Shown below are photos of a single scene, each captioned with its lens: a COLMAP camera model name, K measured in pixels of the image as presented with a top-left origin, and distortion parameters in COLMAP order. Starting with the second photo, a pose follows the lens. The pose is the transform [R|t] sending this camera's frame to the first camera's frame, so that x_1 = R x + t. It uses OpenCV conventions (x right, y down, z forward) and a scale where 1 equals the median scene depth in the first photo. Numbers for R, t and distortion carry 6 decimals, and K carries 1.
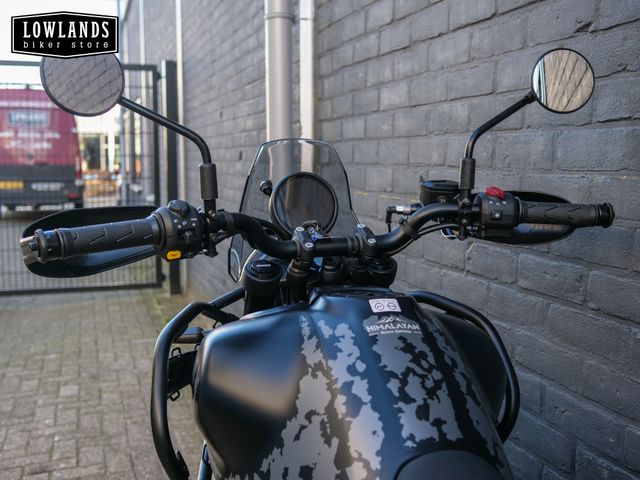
lens RADIAL K [[735.9, 0, 318.7], [0, 735.9, 238.1], [0, 0, 1]] dist [-0.001059, 0.000000]
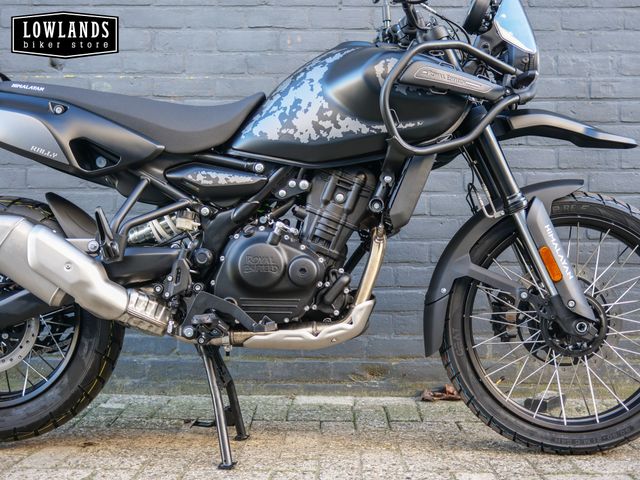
lens RADIAL K [[735.9, 0, 320.2], [0, 735.9, 239.6], [0, 0, 1]] dist [-0.001059, 0.000000]
pose [[0.311081, 0.017743, 0.950218, -1.503942], [0.096131, 0.994110, -0.050034, 0.554408], [-0.945509, 0.106910, 0.307543, 0.260707]]
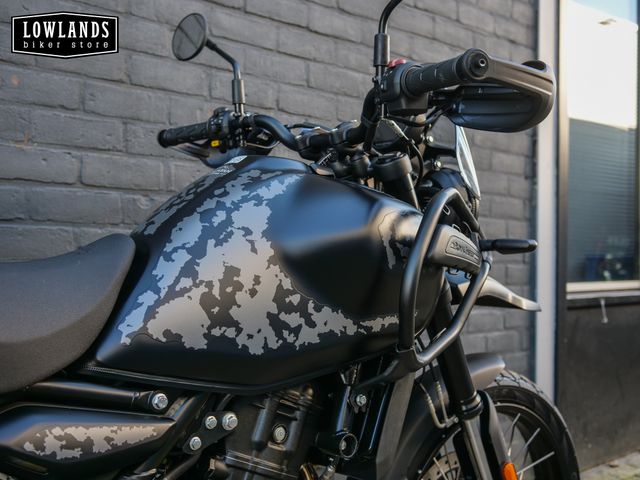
lens RADIAL K [[735.9, 0, 318.9], [0, 735.9, 241.8], [0, 0, 1]] dist [-0.001059, 0.000000]
pose [[-0.407919, 0.006720, 0.912994, -0.891311], [0.082694, 0.996135, 0.029615, 0.157759], [-0.909266, 0.087579, -0.406898, 0.953525]]
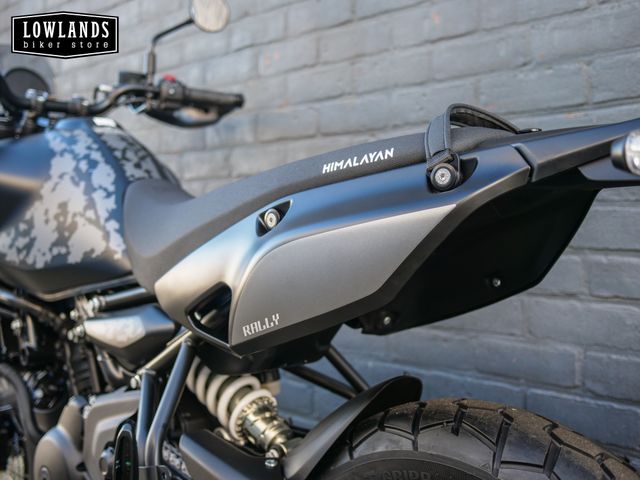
lens RADIAL K [[735.9, 0, 321.1], [0, 735.9, 244.4], [0, 0, 1]] dist [-0.001059, 0.000000]
pose [[0.890270, -0.022224, 0.454891, -0.157386], [0.054393, 0.996848, -0.057750, 0.342188], [-0.452174, 0.076156, 0.888673, -0.401659]]
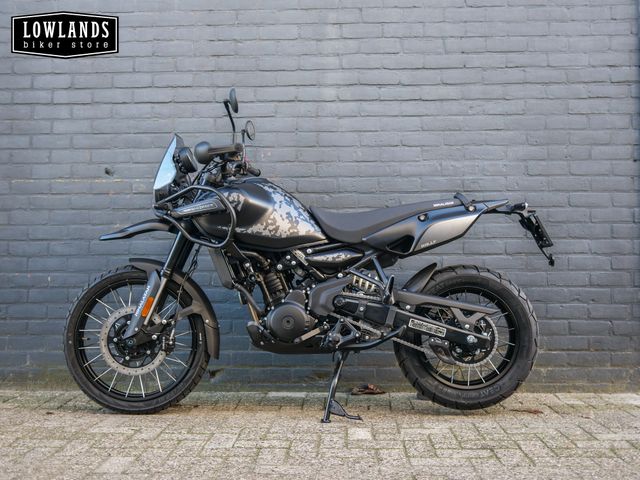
lens RADIAL K [[735.9, 0, 321.9], [0, 735.9, 241.1], [0, 0, 1]] dist [-0.001059, 0.000000]
pose [[0.333730, 0.045677, 0.941561, -2.407123], [0.104555, 0.990869, -0.085127, 0.539155], [-0.936852, 0.126854, 0.325908, -0.283139]]
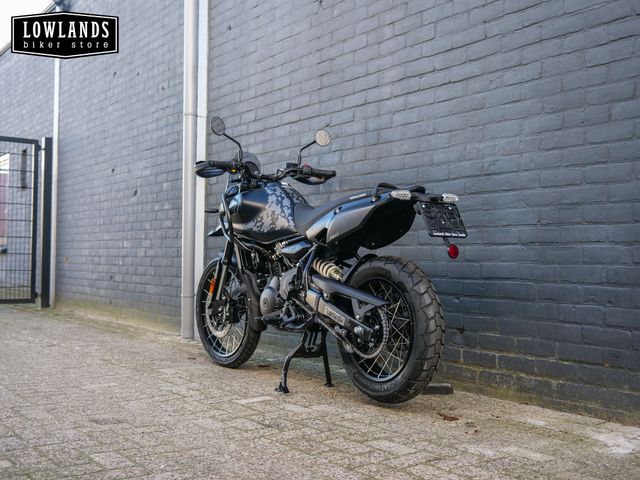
lens RADIAL K [[735.9, 0, 316.9], [0, 735.9, 241.0], [0, 0, 1]] dist [-0.001059, 0.000000]
pose [[0.947486, 0.021847, 0.319049, -0.814243], [0.020769, 0.991354, -0.129562, 0.732105], [-0.319121, 0.129384, 0.938840, -2.261261]]
